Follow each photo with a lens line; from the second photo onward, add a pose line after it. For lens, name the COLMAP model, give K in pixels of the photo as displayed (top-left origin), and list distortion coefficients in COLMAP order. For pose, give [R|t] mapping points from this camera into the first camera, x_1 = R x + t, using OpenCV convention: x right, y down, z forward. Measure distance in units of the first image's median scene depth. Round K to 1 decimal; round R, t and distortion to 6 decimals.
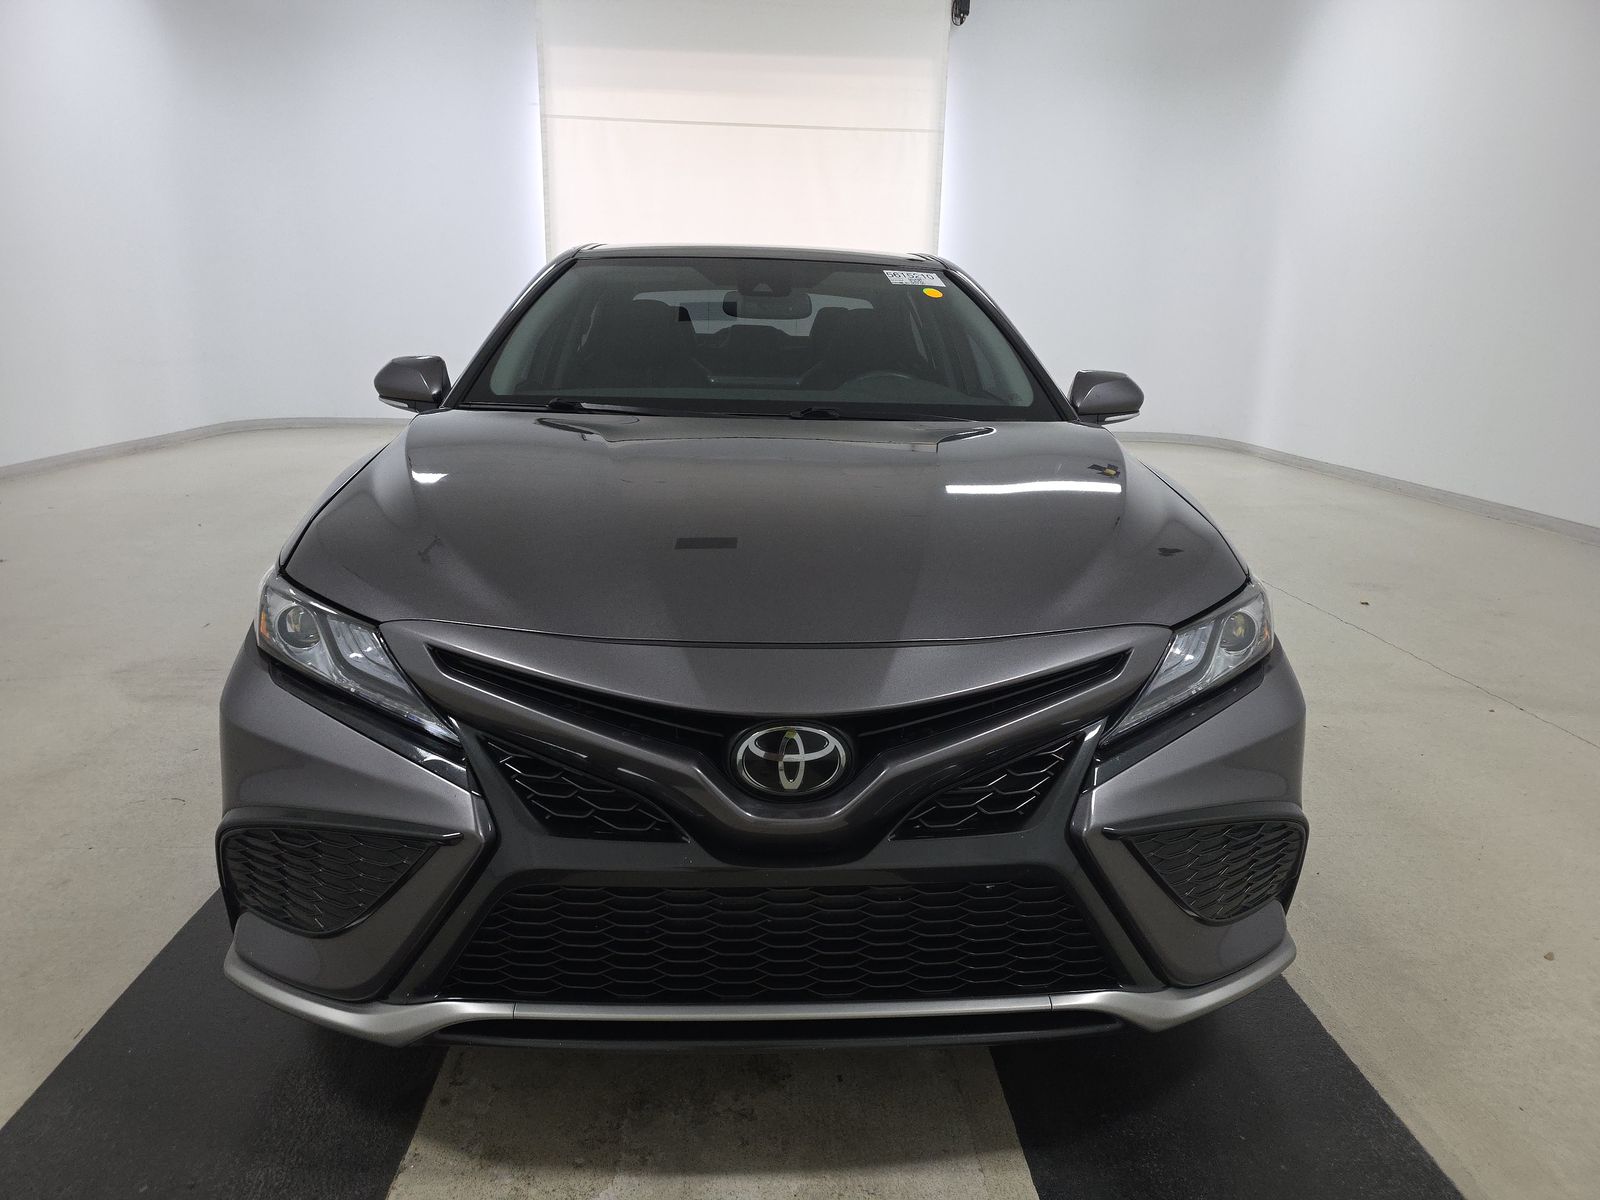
lens RADIAL K [[1095.1, 0, 800.0], [0, 1095.1, 600.0], [0, 0, 1]] dist [-0.004036, -0.003560]
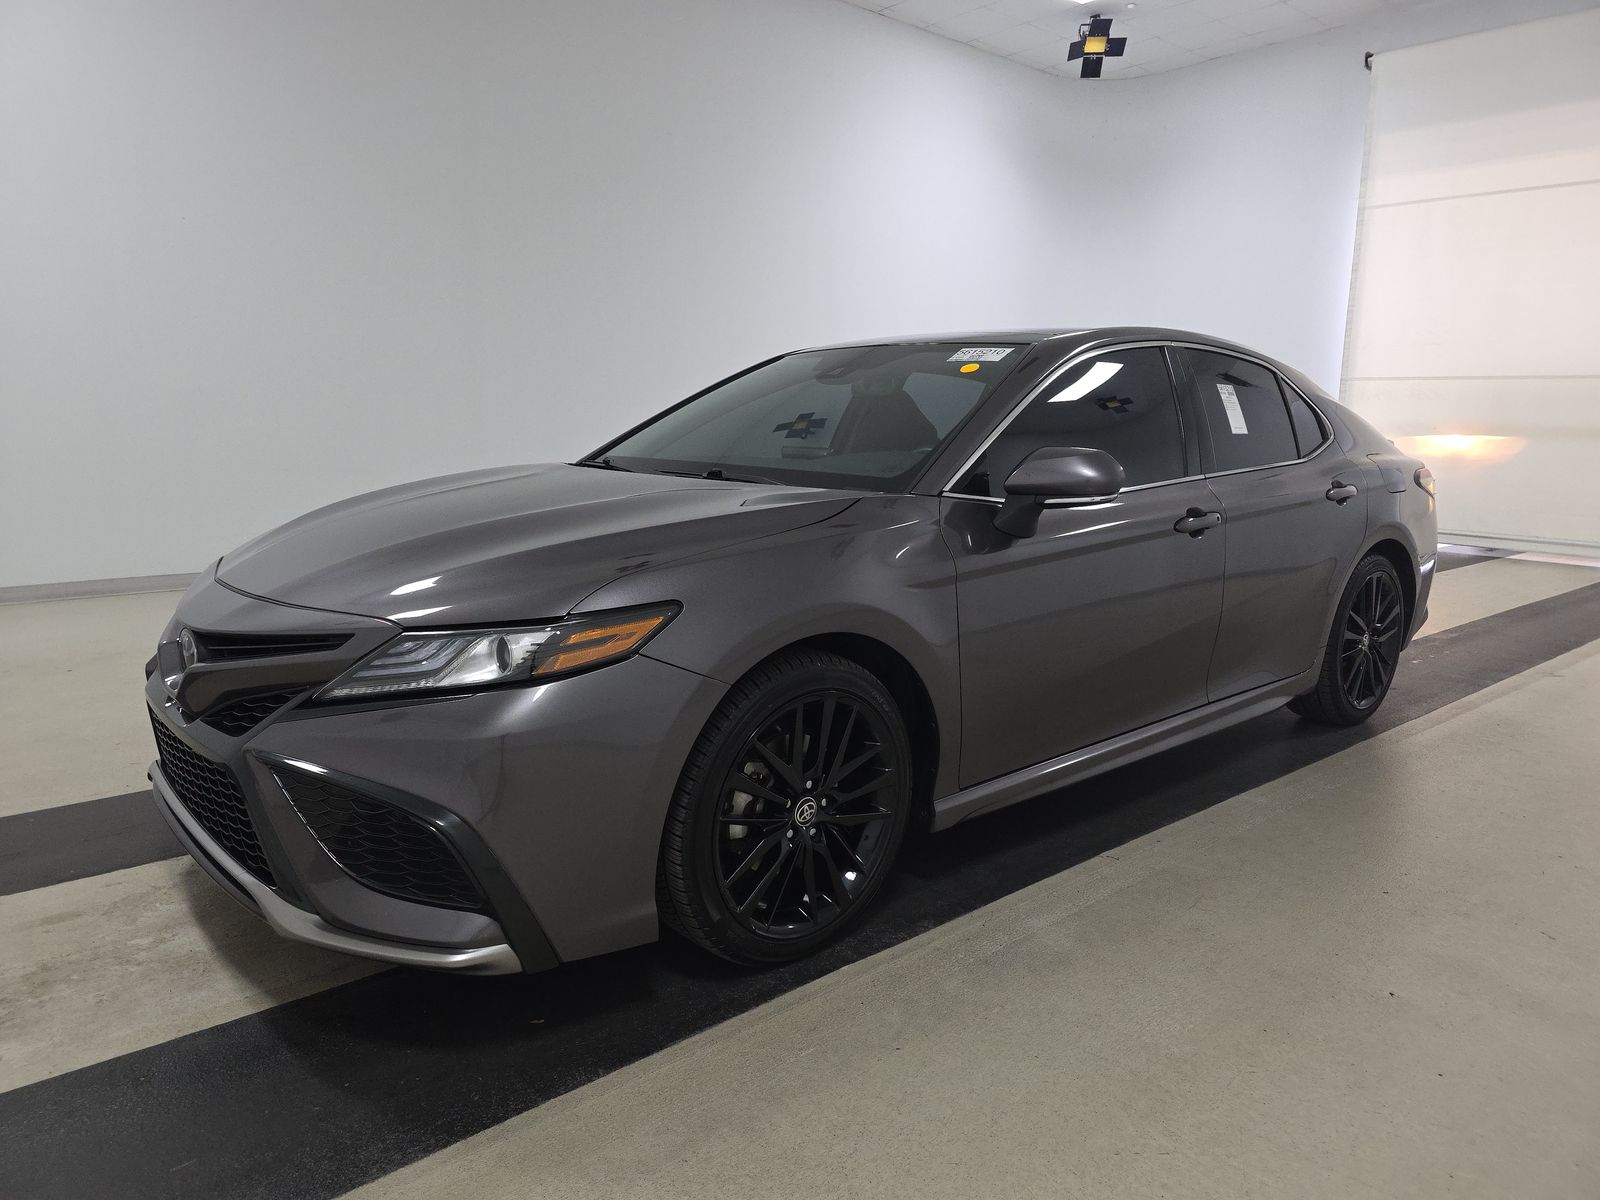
lens RADIAL K [[1095.1, 0, 800.0], [0, 1095.1, 600.0], [0, 0, 1]] dist [-0.004036, -0.003560]
pose [[0.590060, 0.099348, -0.801223, 0.268875], [-0.182950, 0.983038, -0.012841, -0.011346], [0.786357, 0.154161, 0.598228, 0.109252]]
